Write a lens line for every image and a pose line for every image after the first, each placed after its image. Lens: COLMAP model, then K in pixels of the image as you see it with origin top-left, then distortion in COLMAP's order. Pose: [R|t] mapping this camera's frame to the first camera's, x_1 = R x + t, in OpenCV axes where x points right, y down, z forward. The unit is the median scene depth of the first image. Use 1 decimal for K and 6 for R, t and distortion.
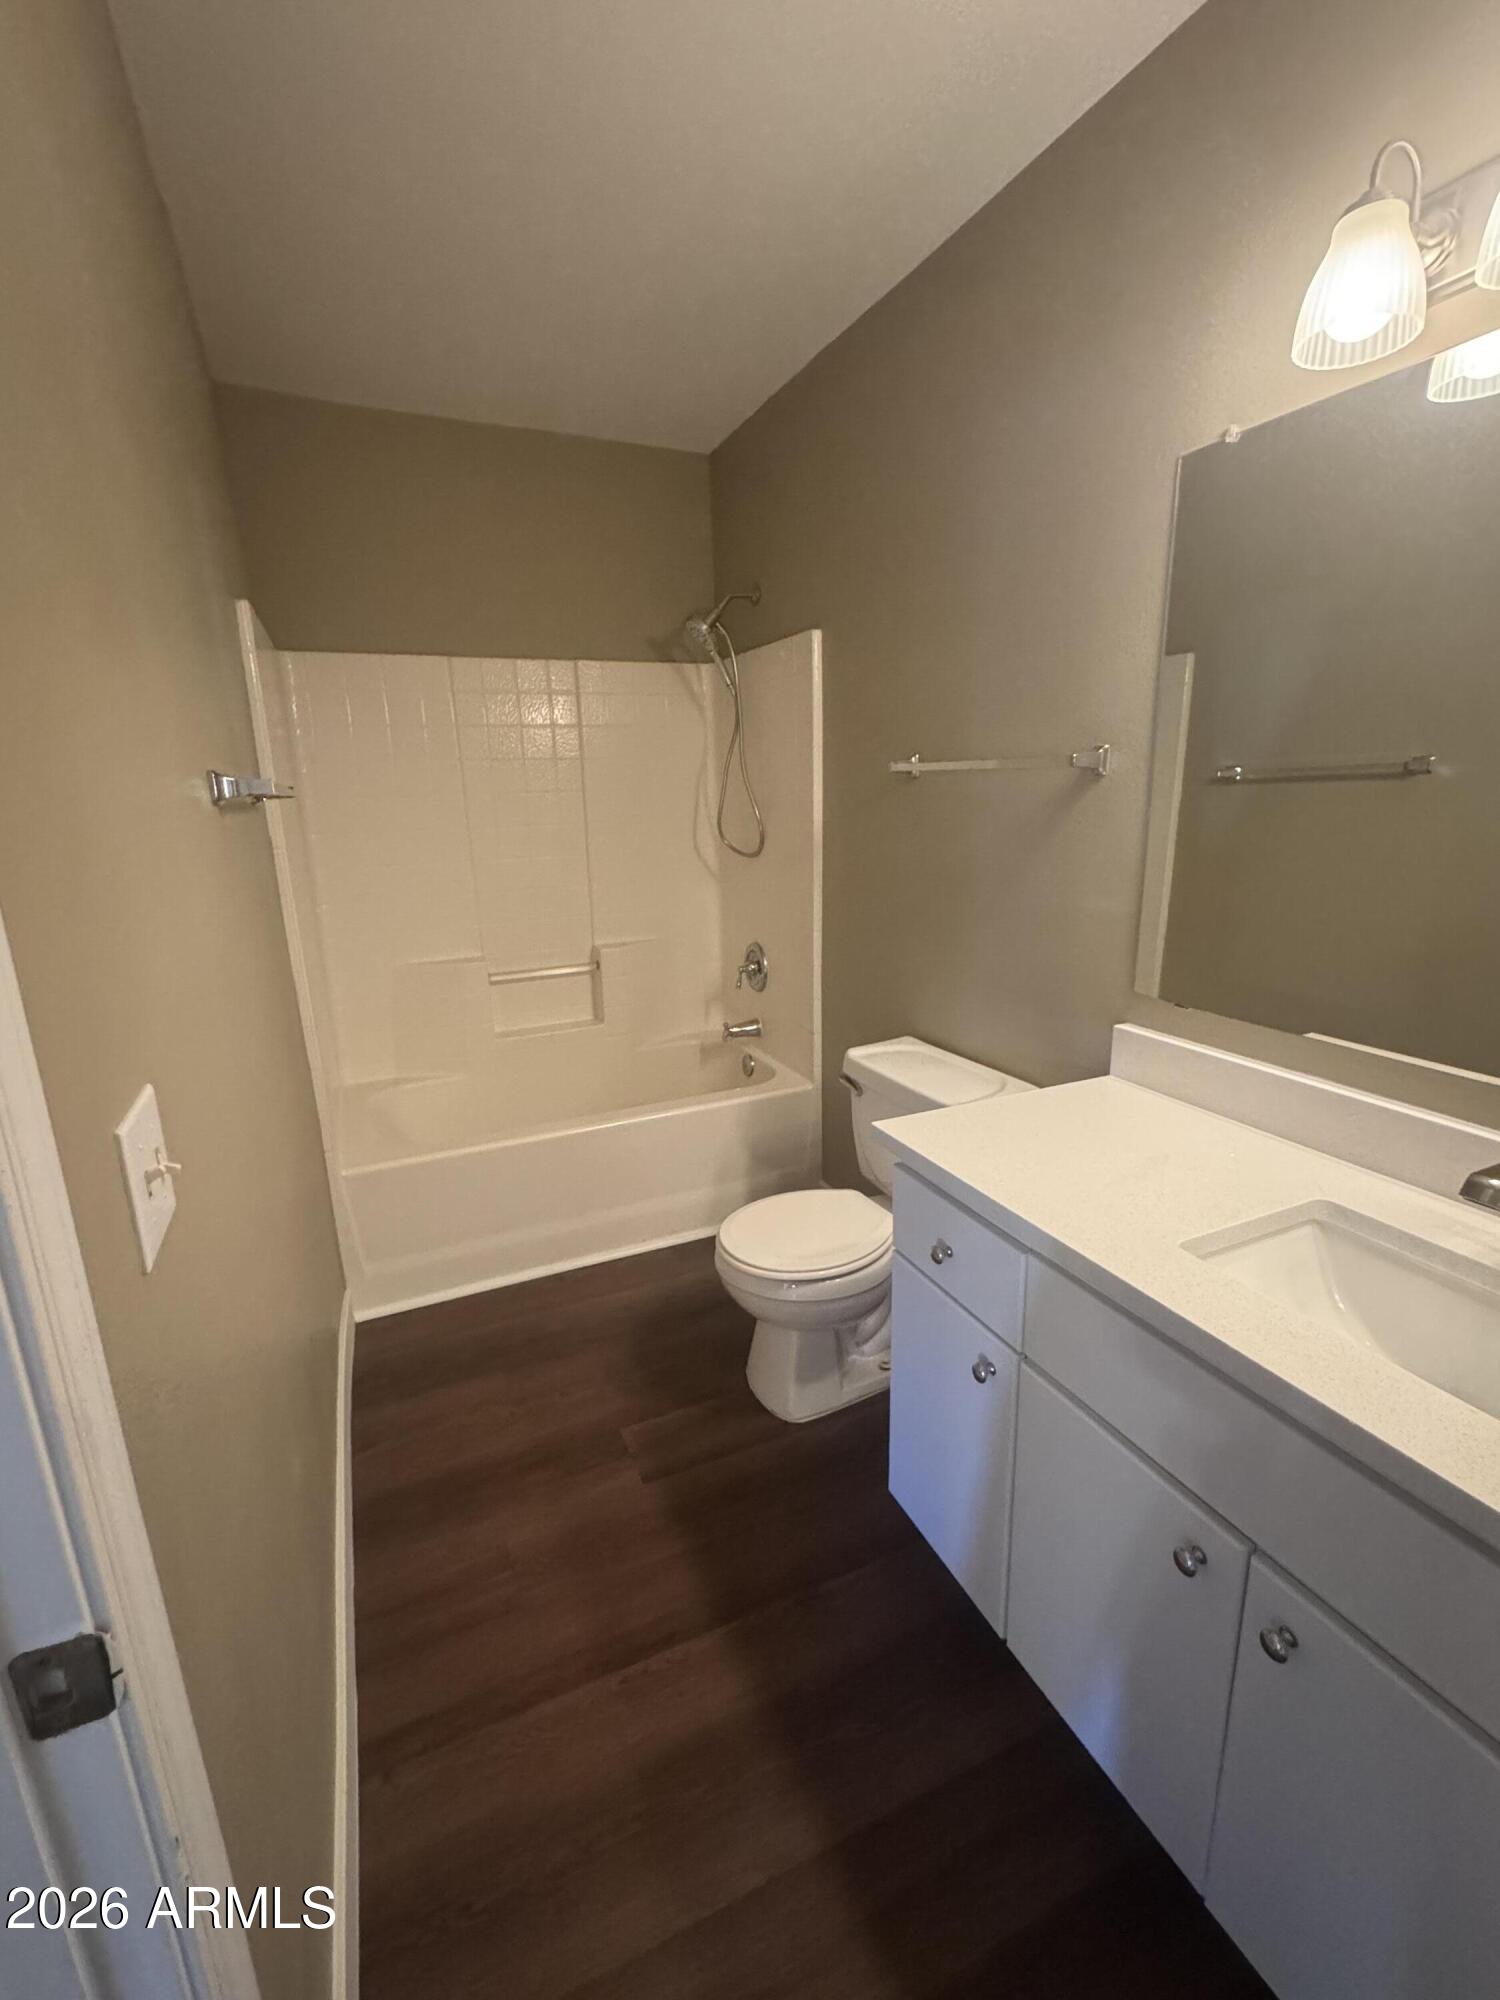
lens RADIAL K [[896.7, 0, 751.3], [0, 896.7, 1008.2], [0, 0, 1]] dist [0.000188, -0.000084]
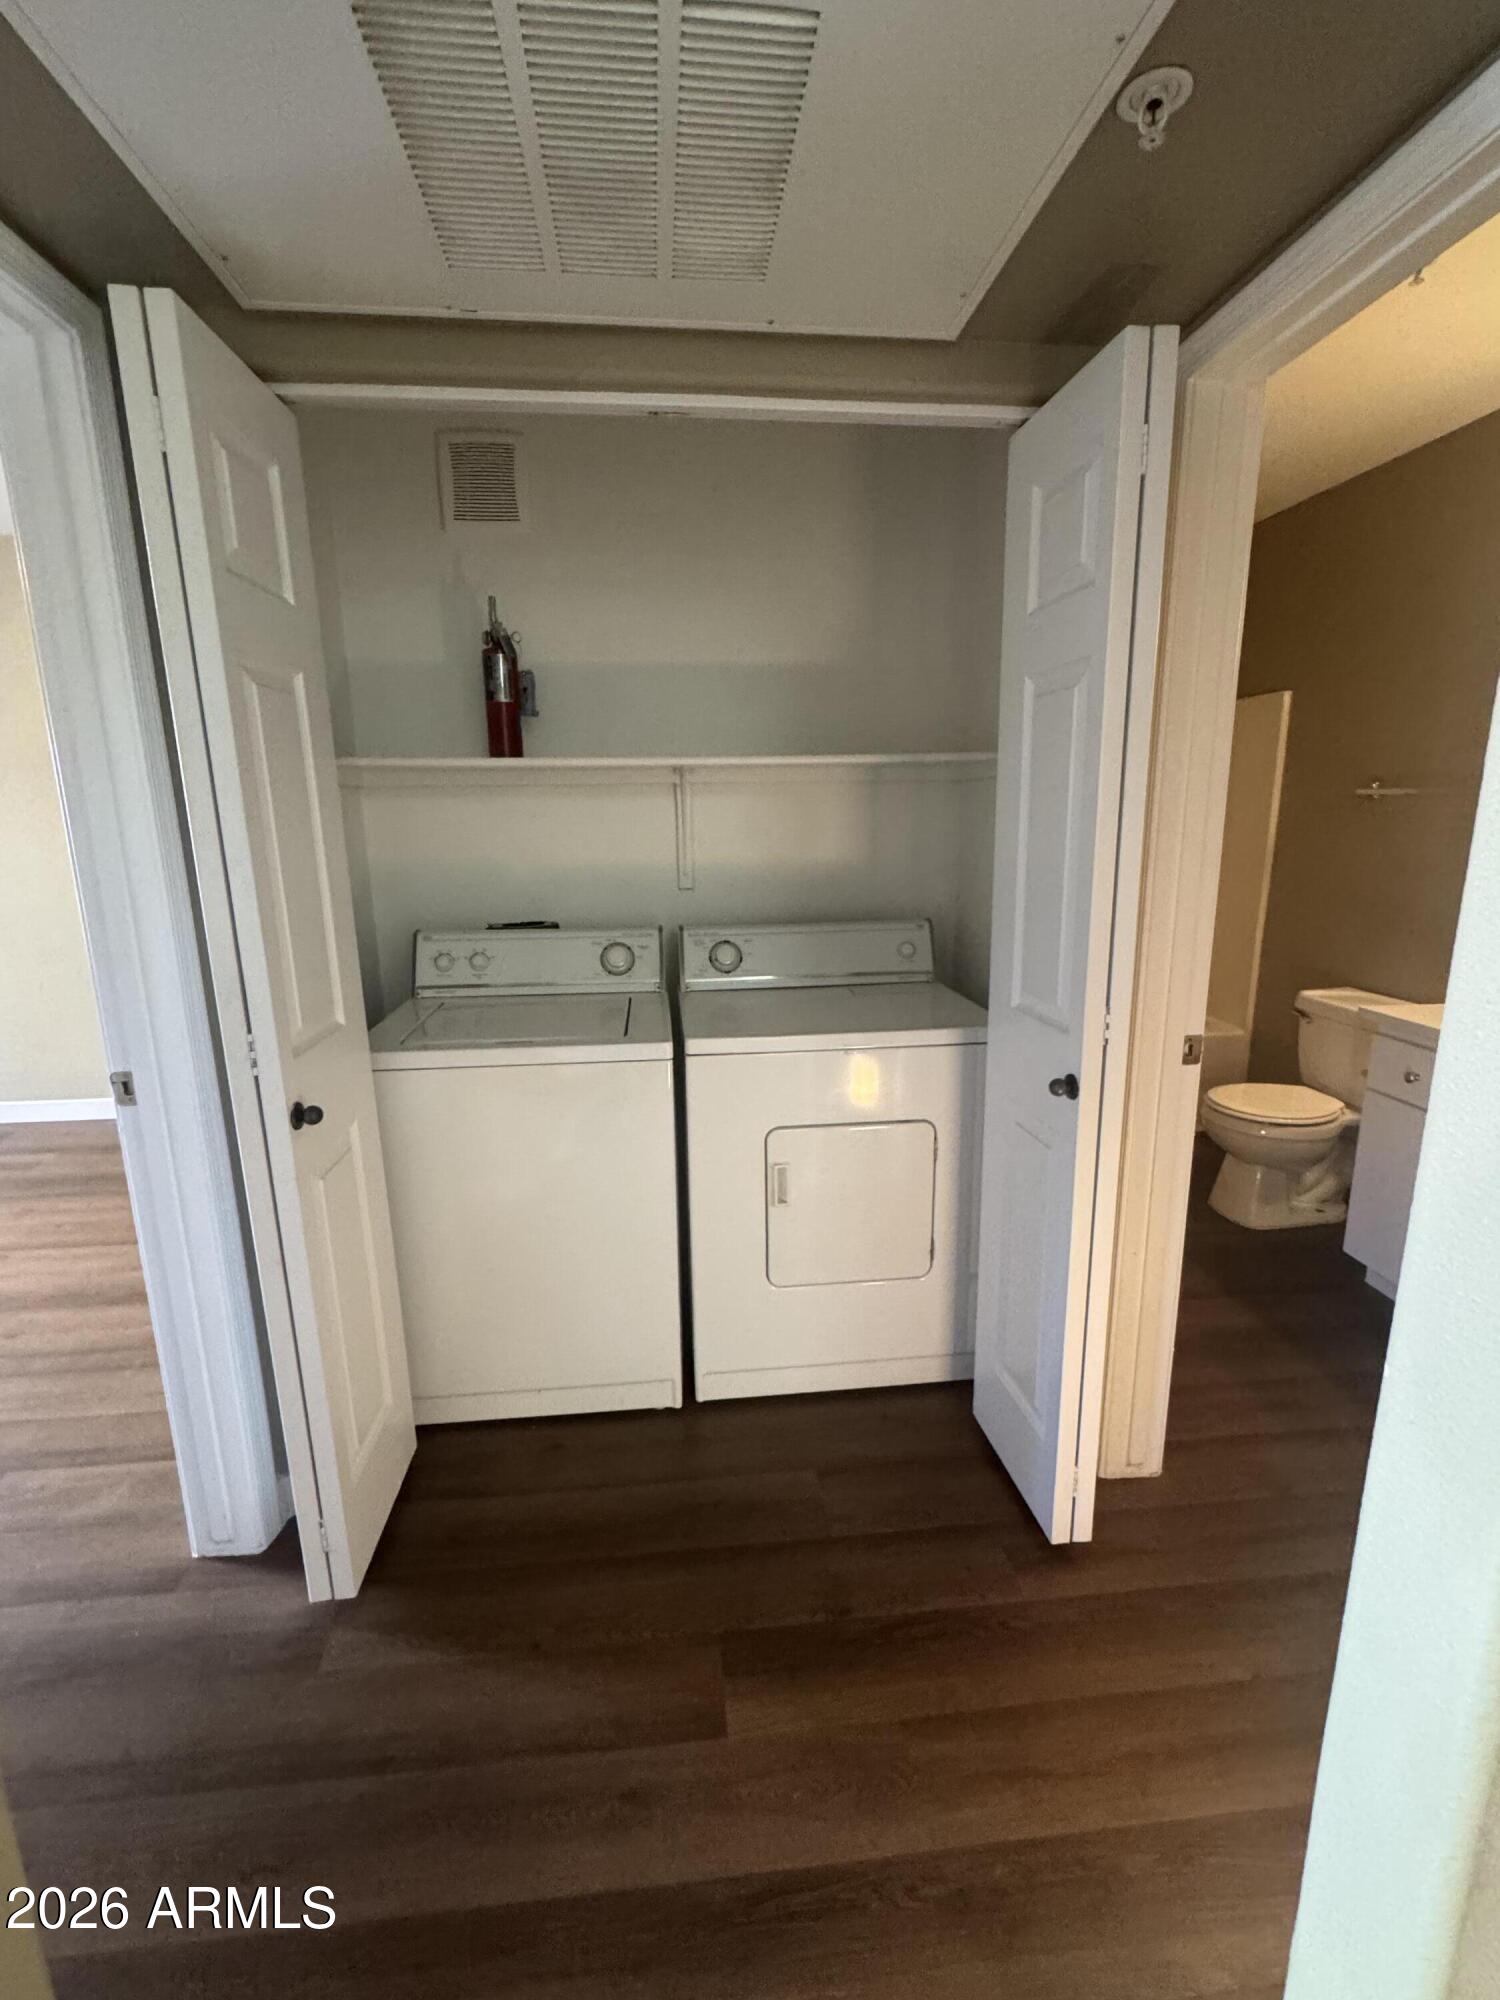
lens RADIAL K [[896.7, 0, 751.3], [0, 896.7, 1008.2], [0, 0, 1]] dist [0.000188, -0.000084]
pose [[0.950270, 0.084221, -0.299822, -0.293772], [-0.090586, 0.995861, -0.007368, 0.164709], [0.297960, 0.034162, 0.953967, -0.609153]]
